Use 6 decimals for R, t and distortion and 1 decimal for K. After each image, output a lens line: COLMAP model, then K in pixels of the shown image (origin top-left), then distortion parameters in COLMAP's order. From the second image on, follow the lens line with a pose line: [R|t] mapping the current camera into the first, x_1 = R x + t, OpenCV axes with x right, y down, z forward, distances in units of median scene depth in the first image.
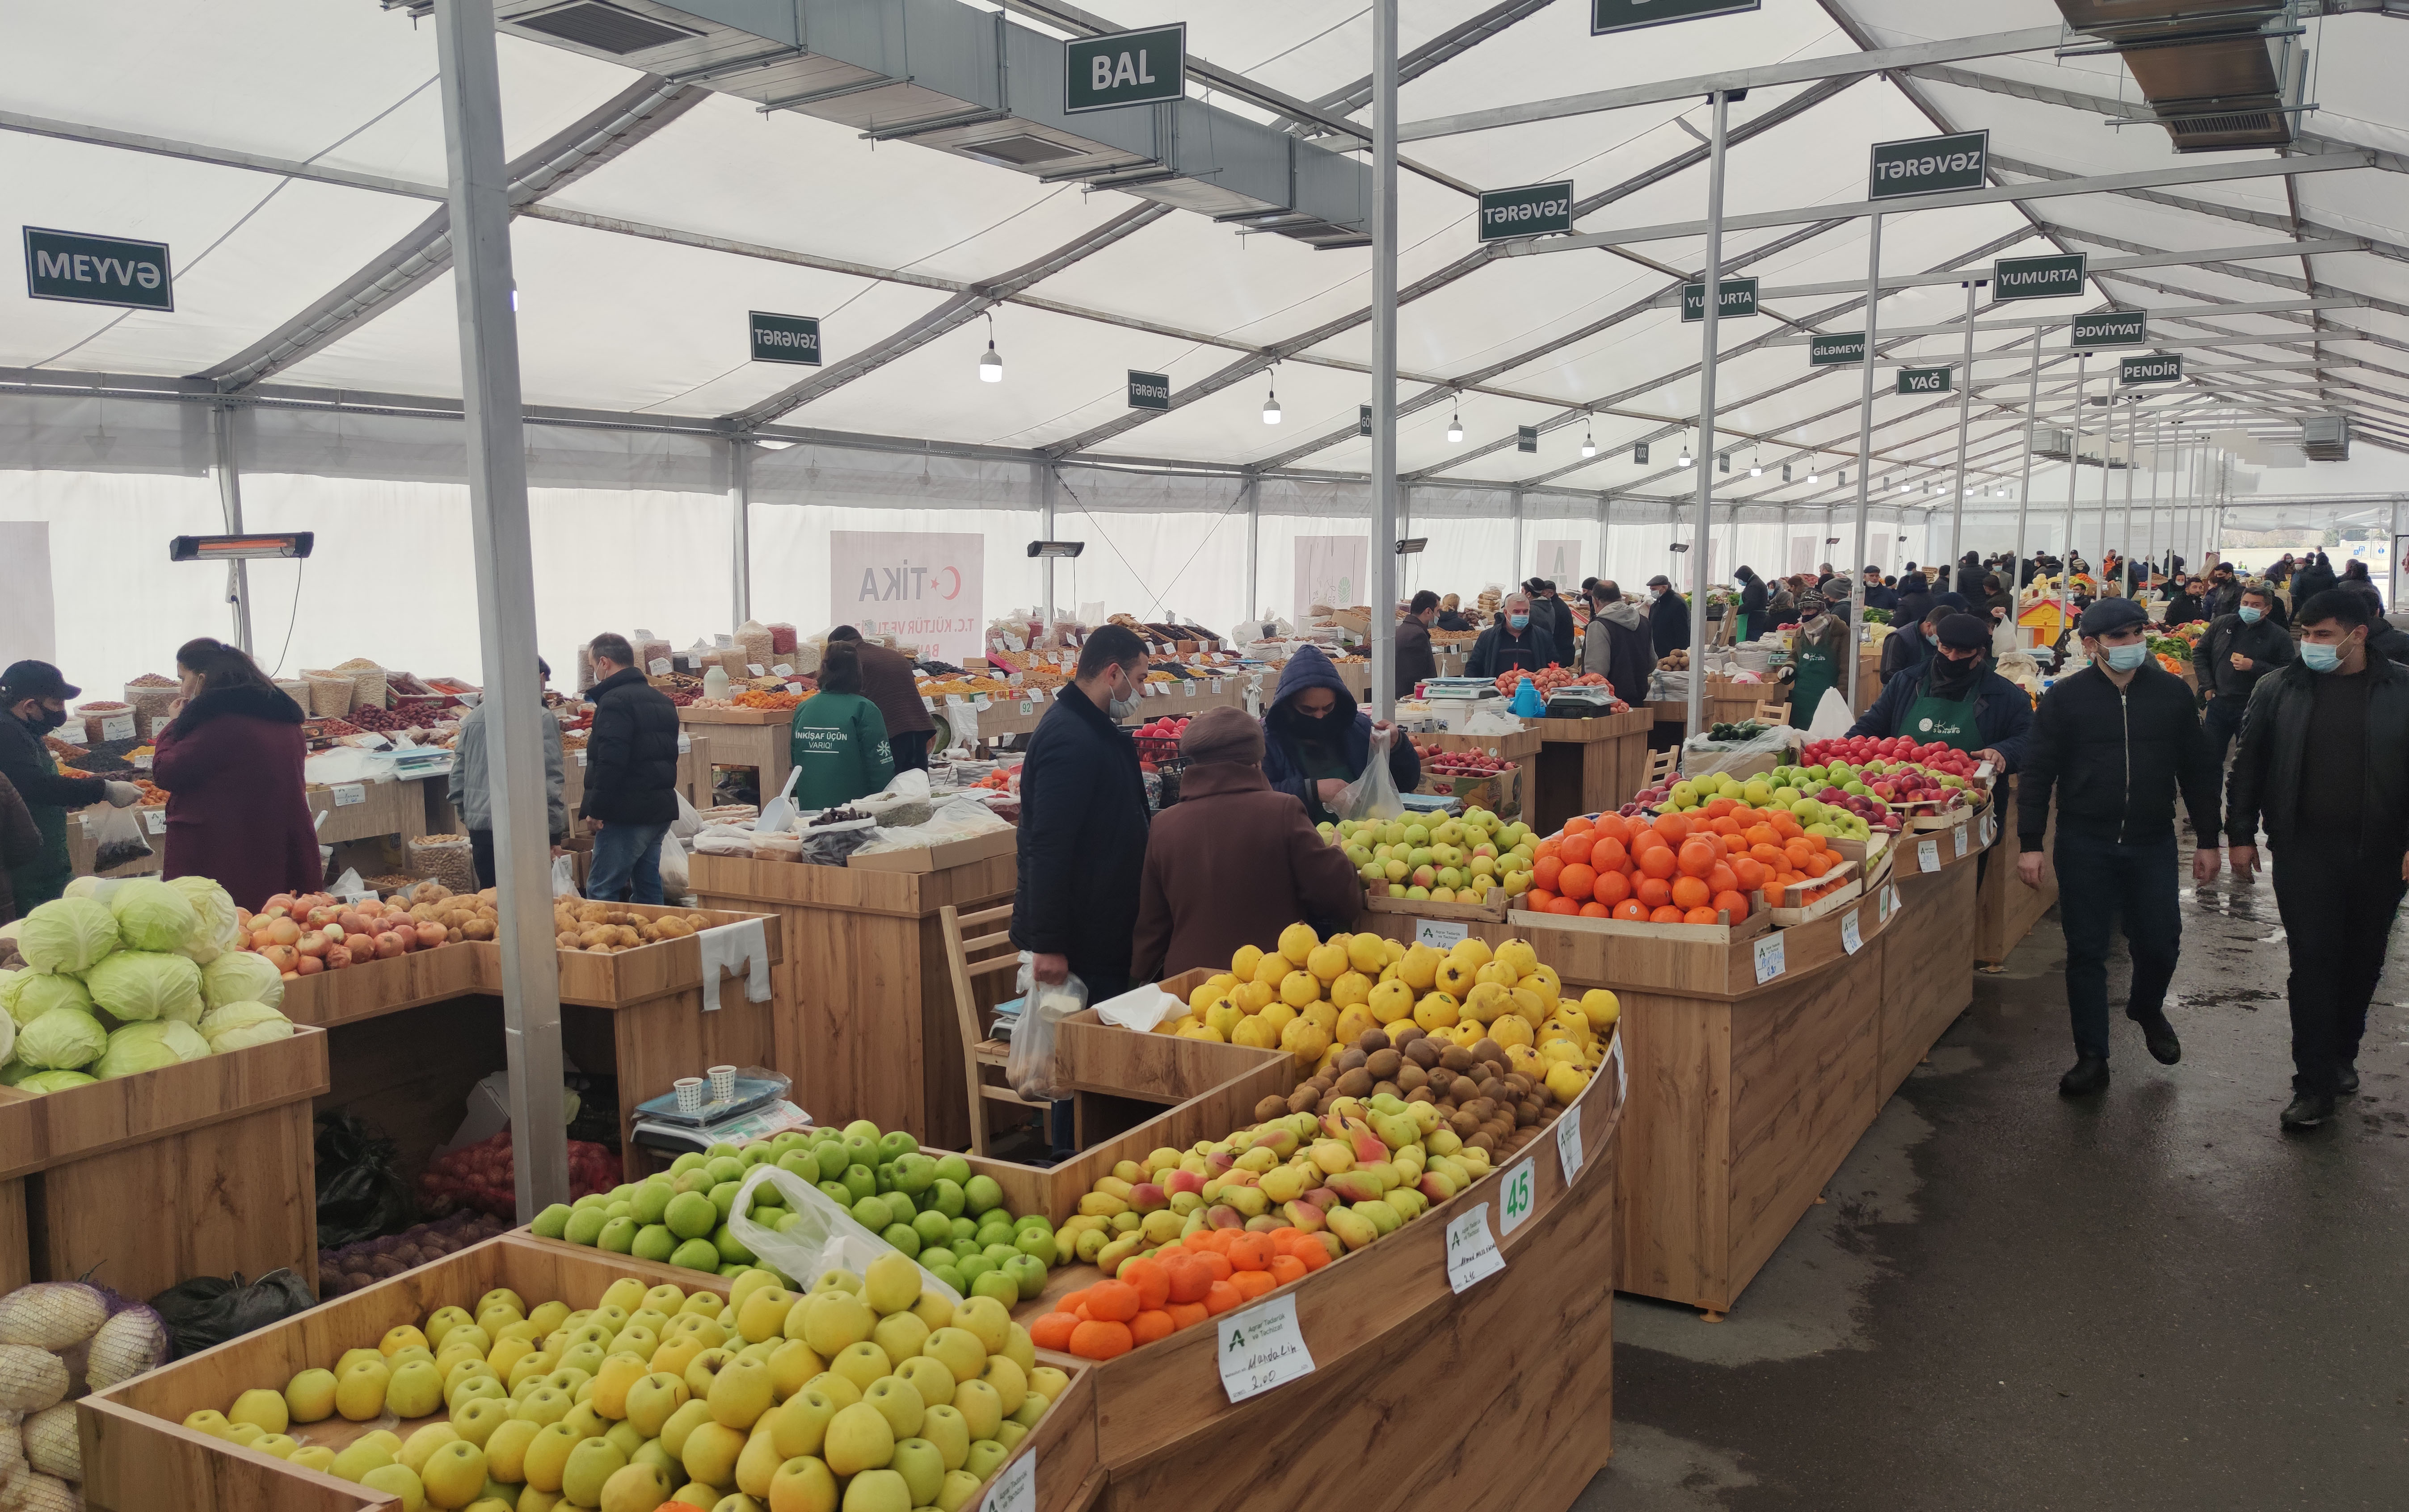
lens RADIAL K [[1887.6, 0, 1221.8], [0, 1887.6, 769.8], [0, 0, 1]] dist [0.017290, -0.002978]
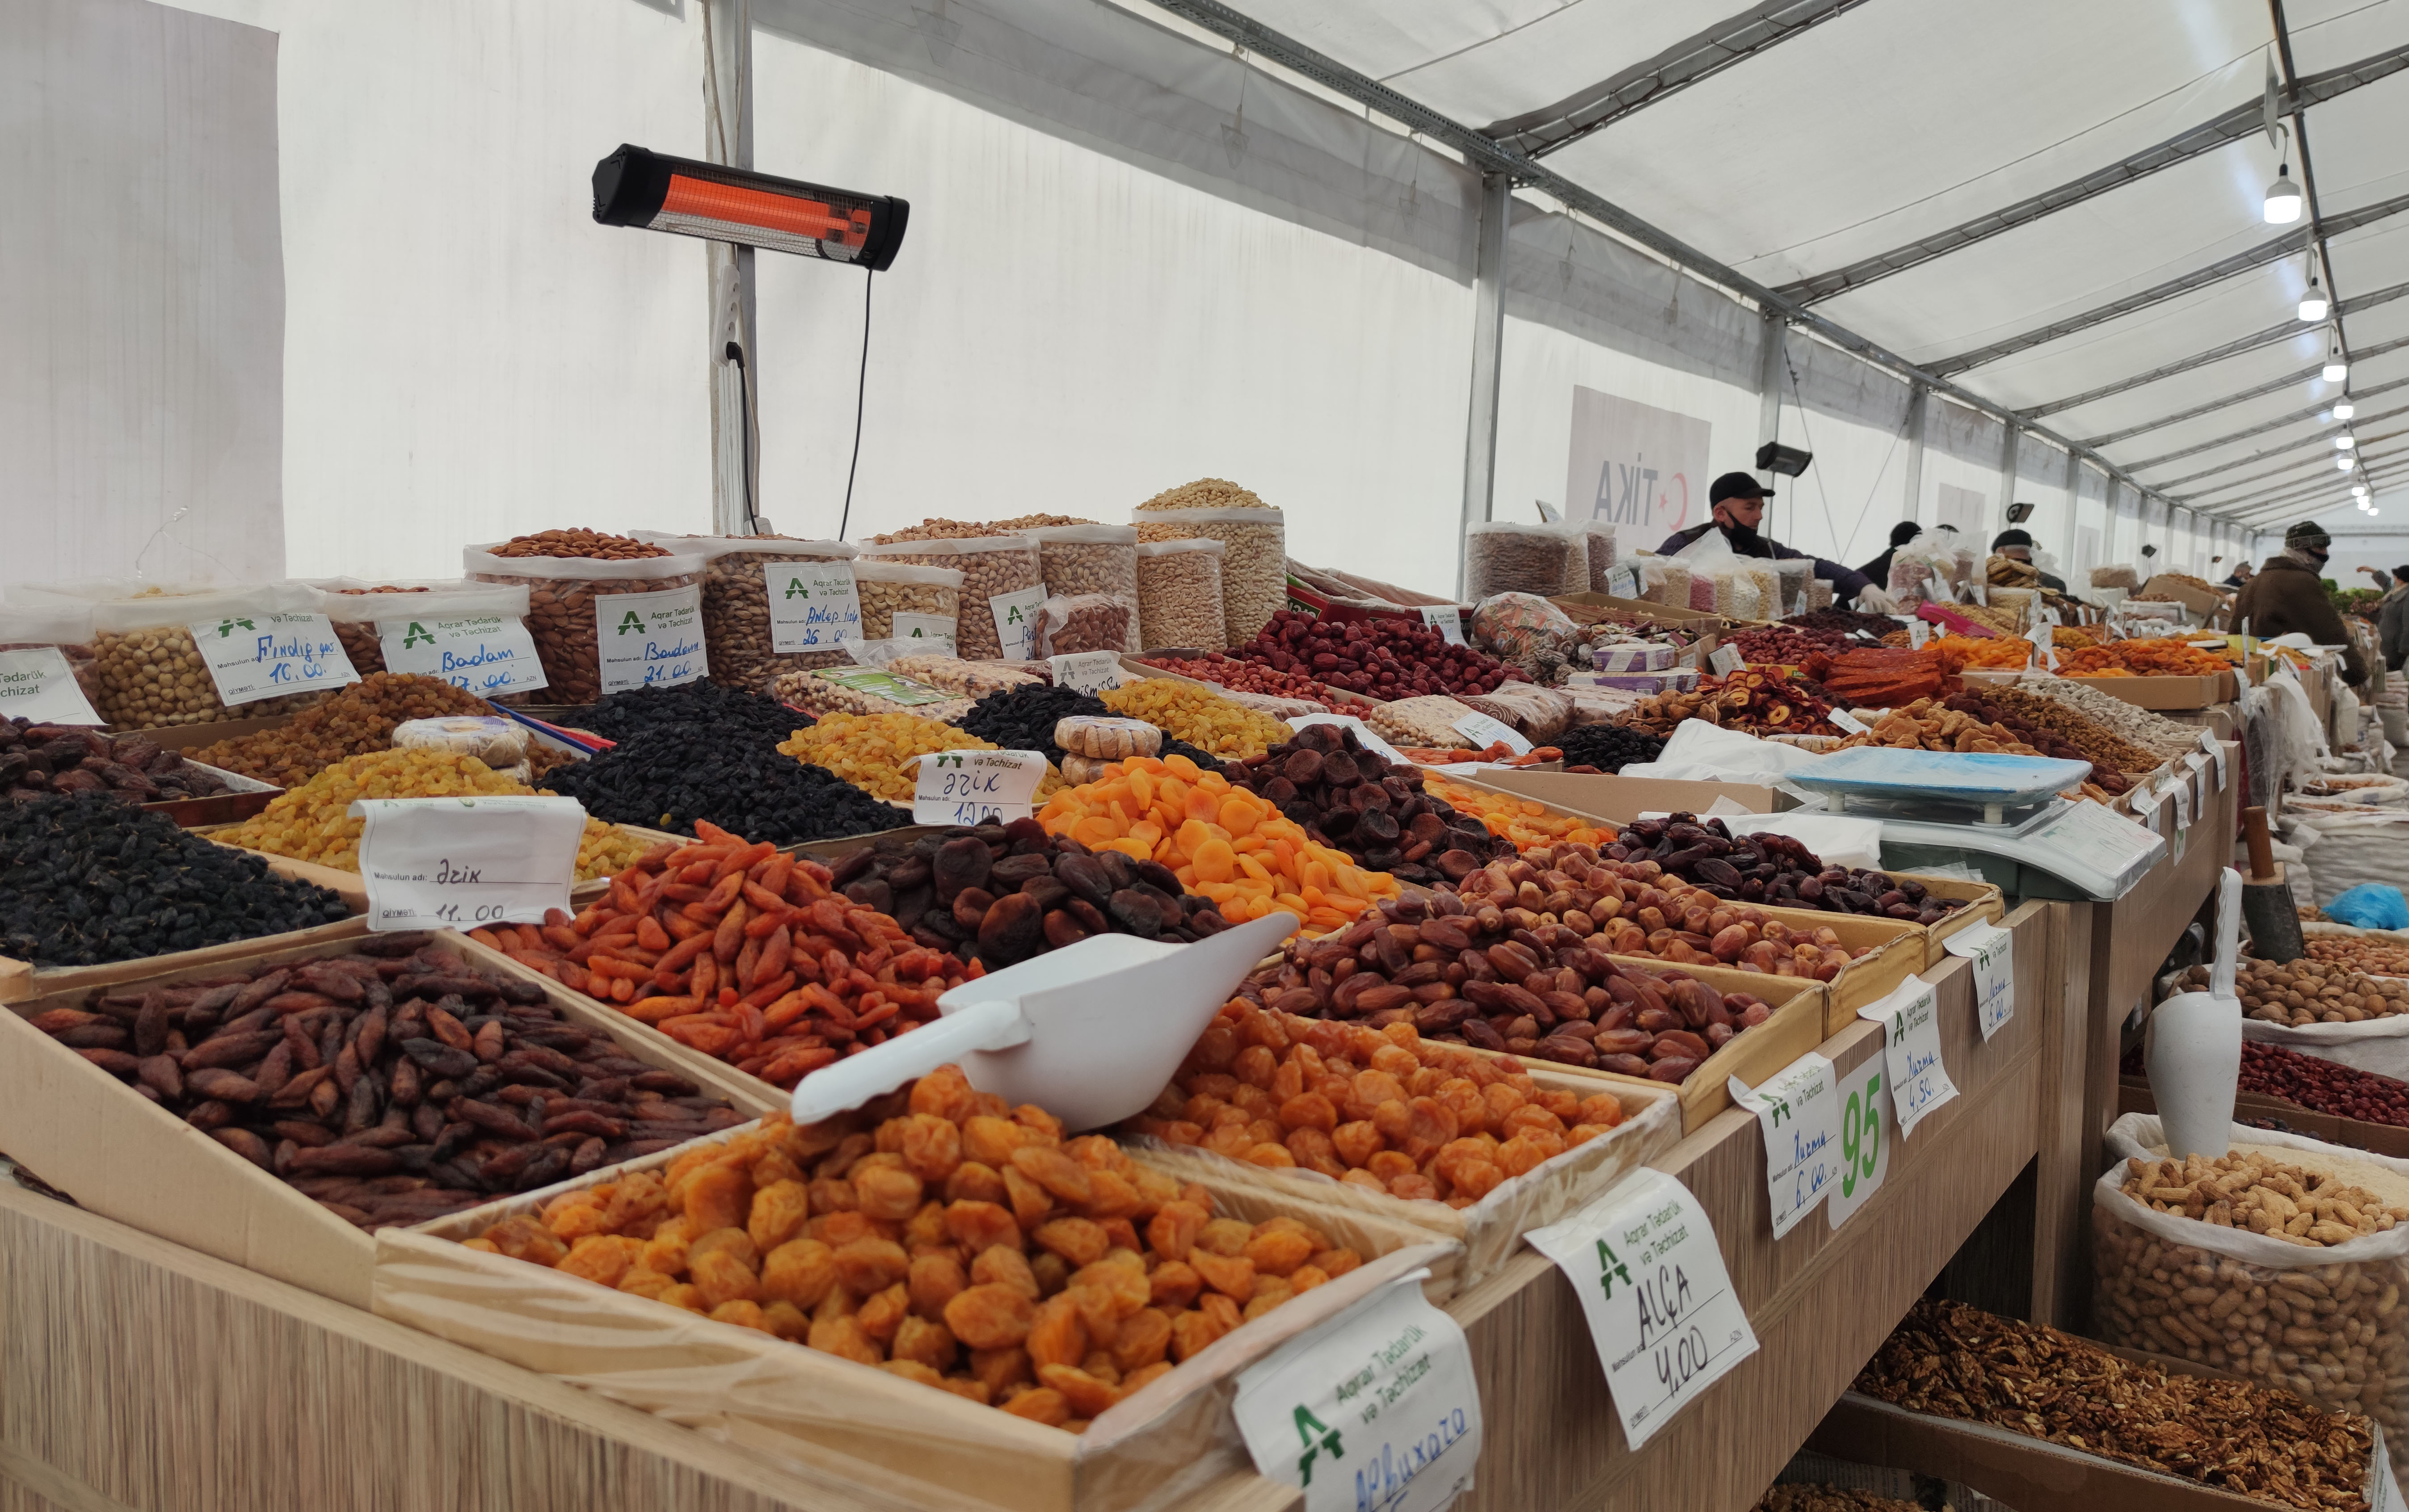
lens RADIAL K [[1887.6, 0, 1204.2], [0, 1887.6, 749.4], [0, 0, 1]] dist [0.017290, -0.002978]
pose [[0.999010, 0.029554, -0.033248, -0.246589], [-0.030398, 0.999221, -0.025161, -0.002442], [0.032478, 0.026147, 0.999130, 0.376954]]
